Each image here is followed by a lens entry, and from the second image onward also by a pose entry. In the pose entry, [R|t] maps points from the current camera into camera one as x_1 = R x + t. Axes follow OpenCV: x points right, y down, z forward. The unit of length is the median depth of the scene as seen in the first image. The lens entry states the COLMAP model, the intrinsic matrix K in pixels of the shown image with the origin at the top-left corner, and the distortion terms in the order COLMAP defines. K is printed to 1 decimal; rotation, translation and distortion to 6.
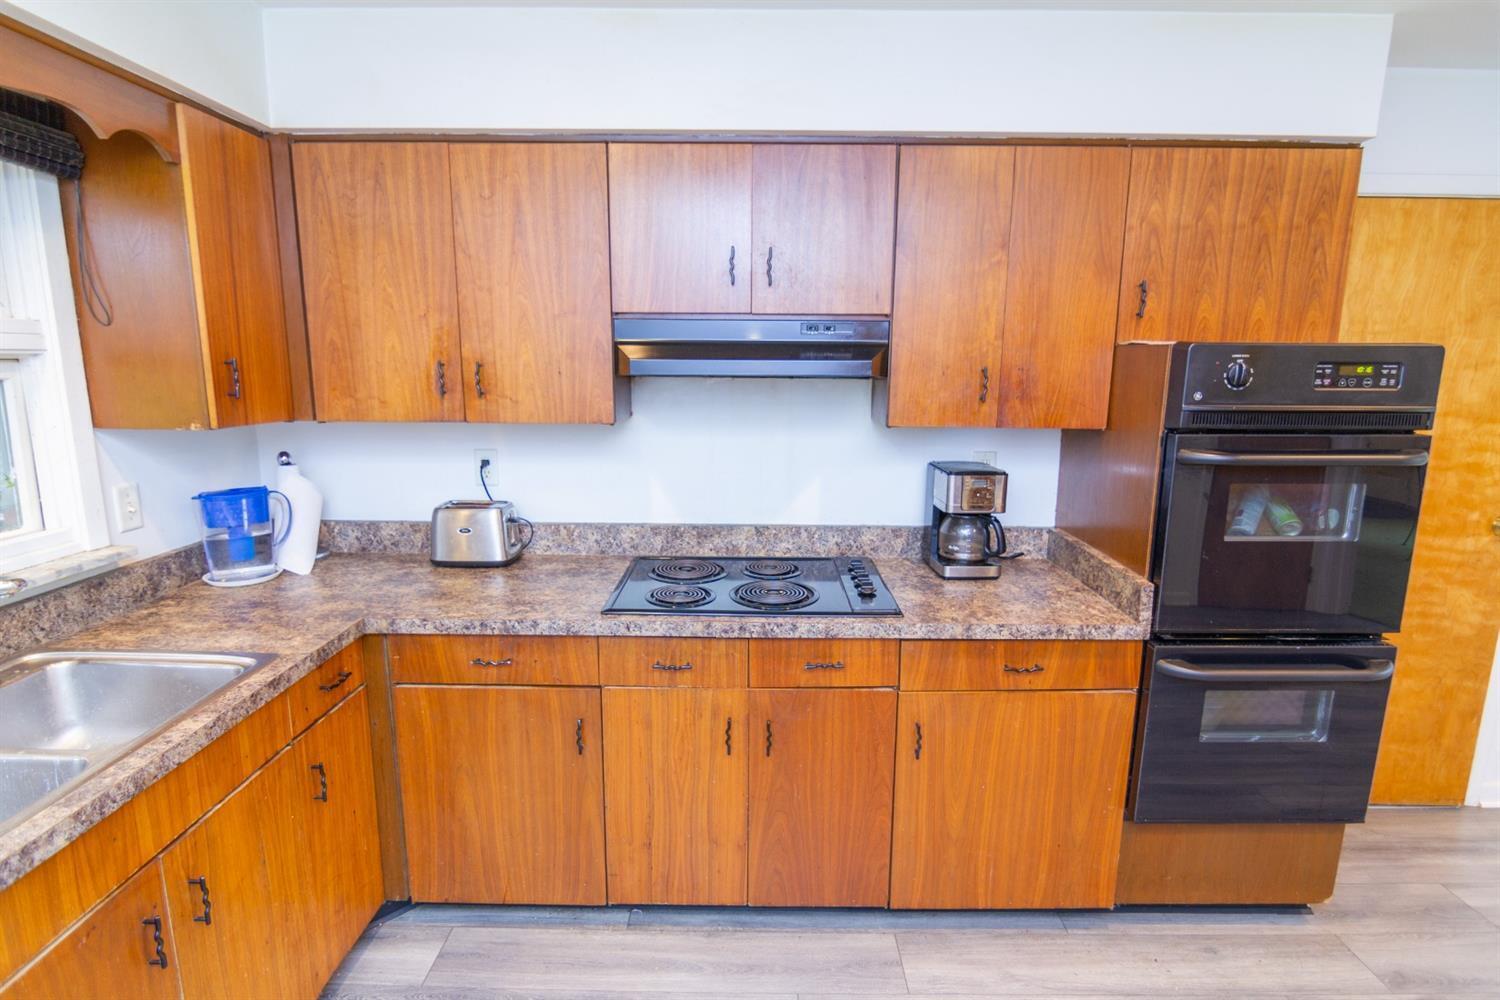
lens RADIAL K [[760.7, 0, 748.5], [0, 760.7, 505.0], [0, 0, 1]] dist [-0.002043, -0.000526]
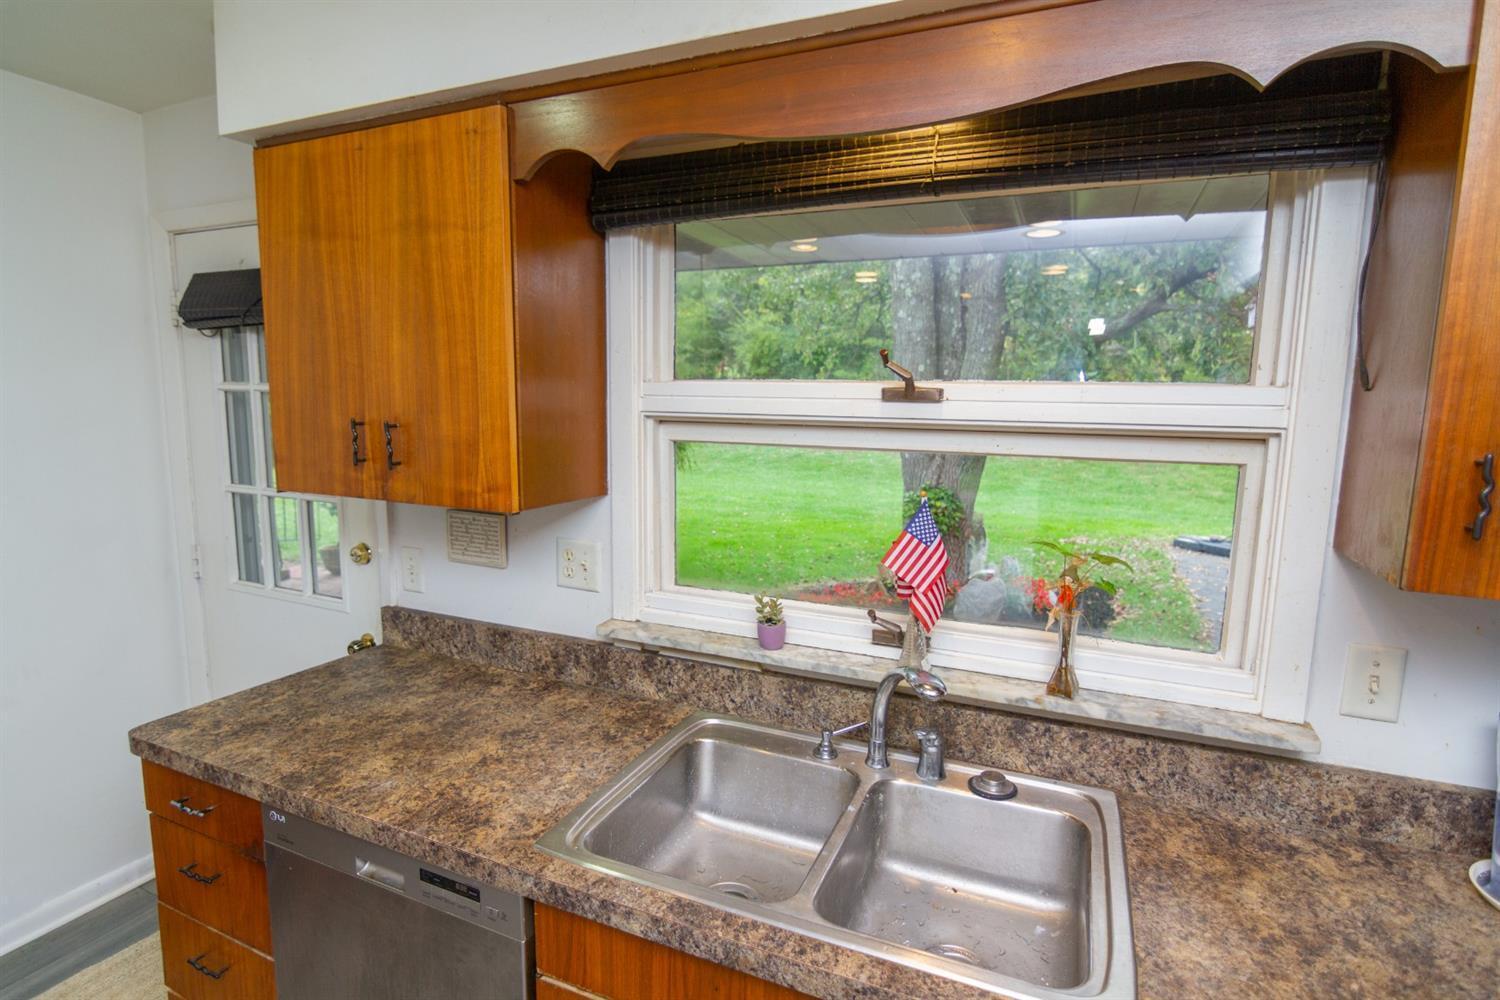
lens RADIAL K [[760.7, 0, 748.5], [0, 760.7, 505.0], [0, 0, 1]] dist [-0.002043, -0.000526]
pose [[-0.402100, 0.109680, -0.909003, -0.088568], [-0.184642, 0.962688, 0.197835, -0.181056], [0.896785, 0.247389, -0.366846, 0.832776]]
